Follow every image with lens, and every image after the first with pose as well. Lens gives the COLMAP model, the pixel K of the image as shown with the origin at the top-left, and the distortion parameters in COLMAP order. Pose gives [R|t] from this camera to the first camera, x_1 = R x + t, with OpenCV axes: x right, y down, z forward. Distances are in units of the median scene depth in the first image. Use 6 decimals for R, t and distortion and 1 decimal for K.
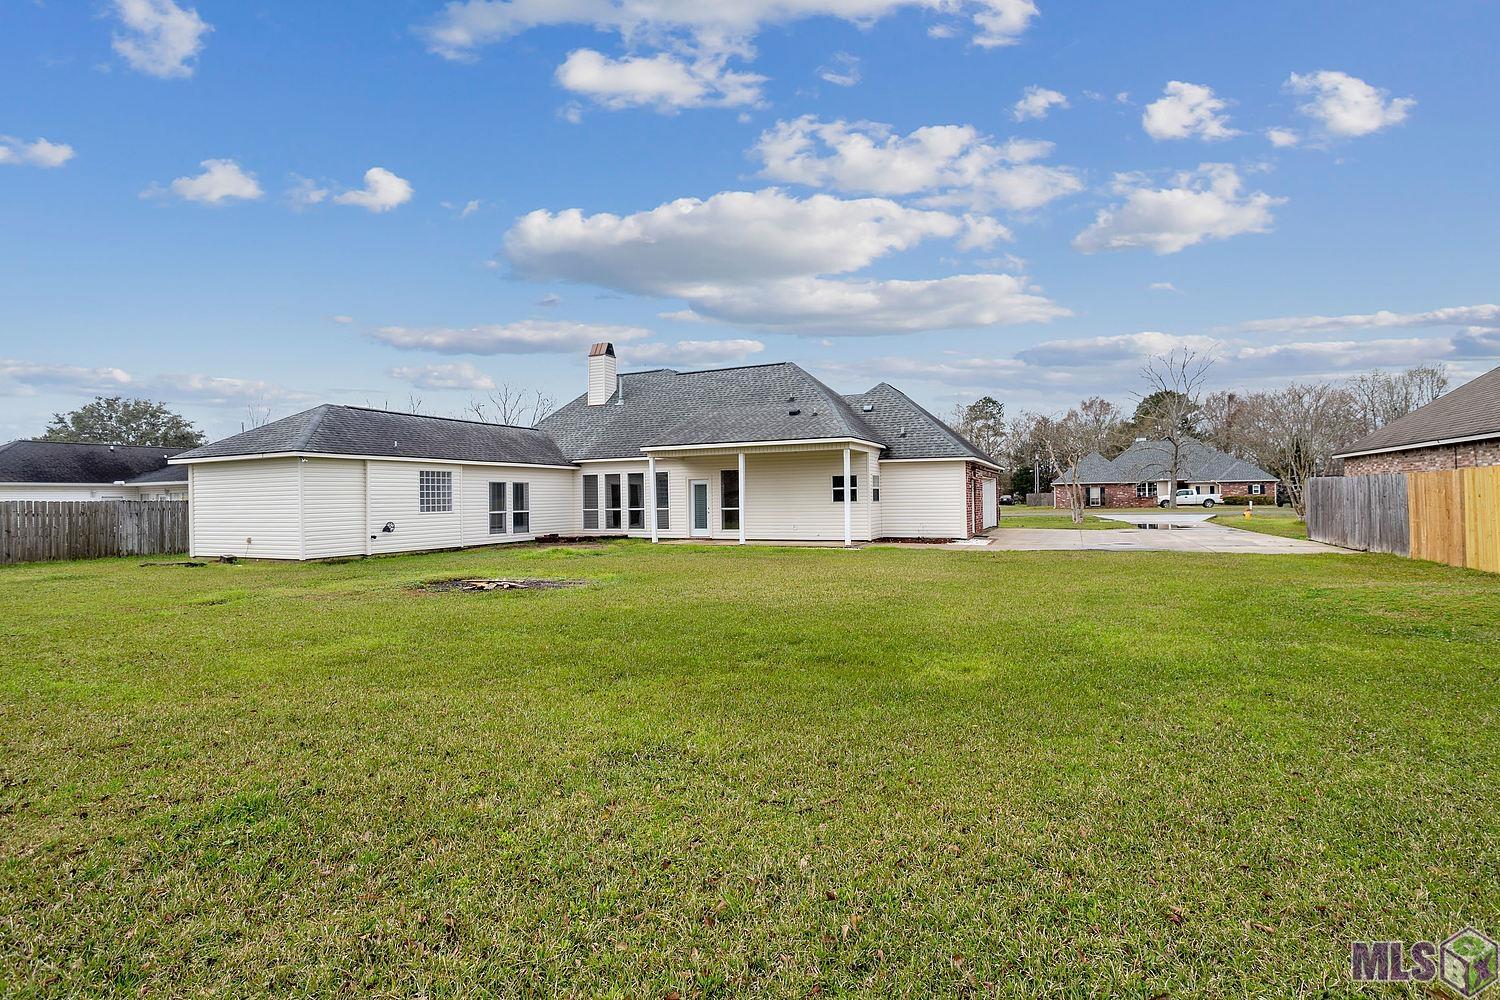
lens RADIAL K [[742.0, 0, 742.9], [0, 742.0, 493.0], [0, 0, 1]] dist [-0.053578, 0.031915]
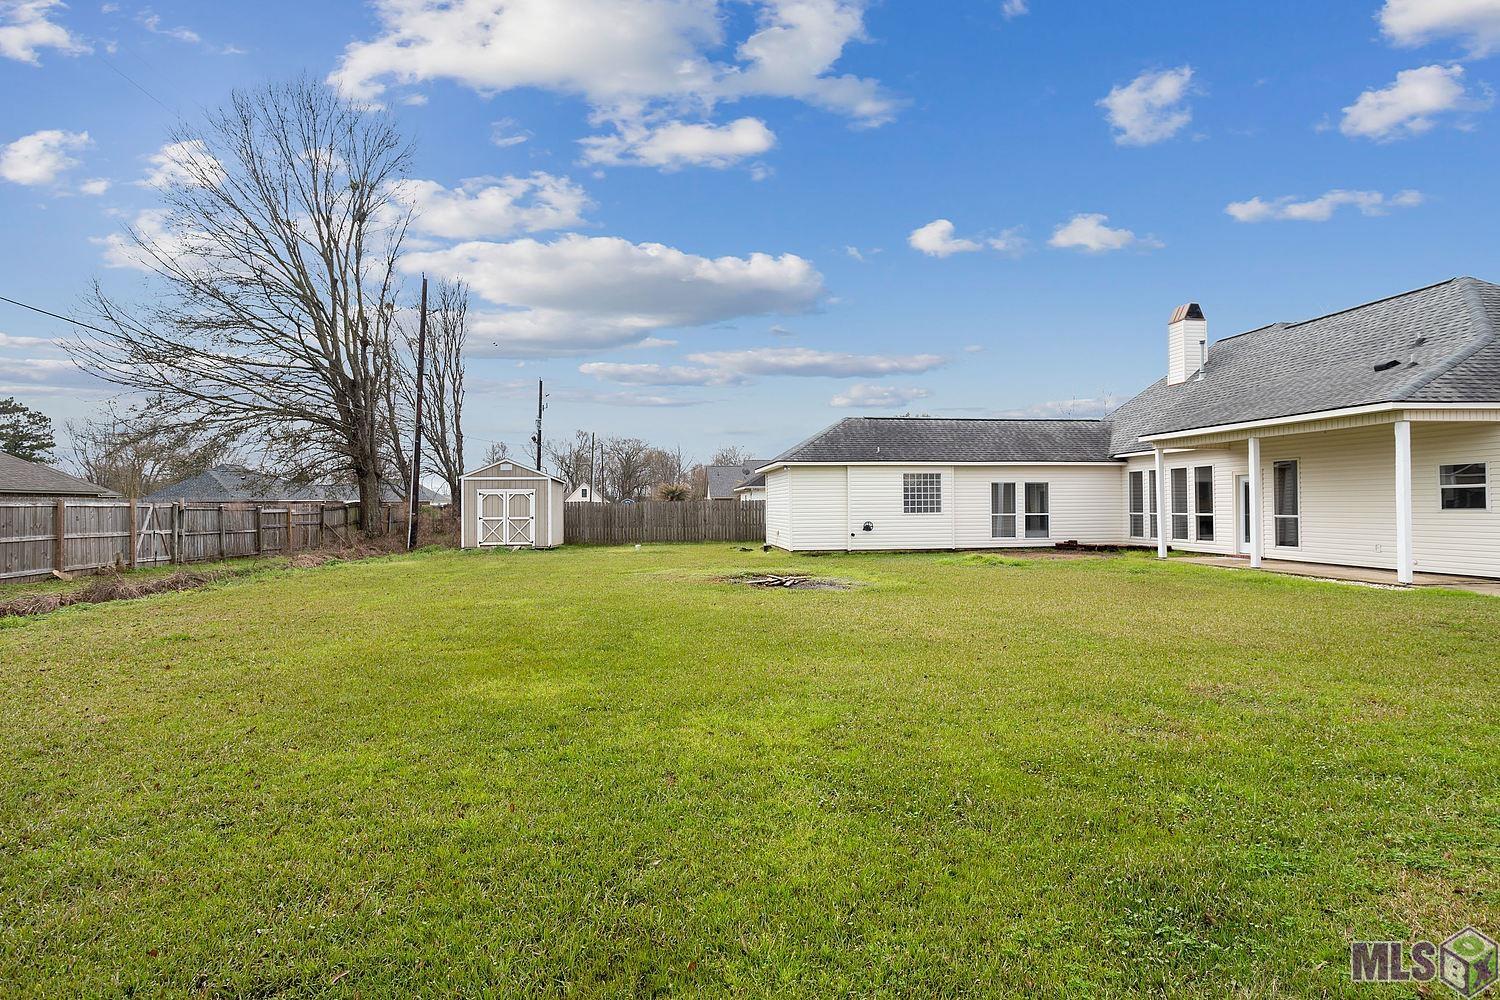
lens RADIAL K [[813.8, 0, 750.0], [0, 813.8, 500.0], [0, 0, 1]] dist [-0.000552, -0.000127]
pose [[0.531514, 0.005461, -0.847032, 0.370536], [0.004713, 0.999945, 0.009405, -0.003946], [0.847036, -0.008991, 0.531459, 0.167035]]
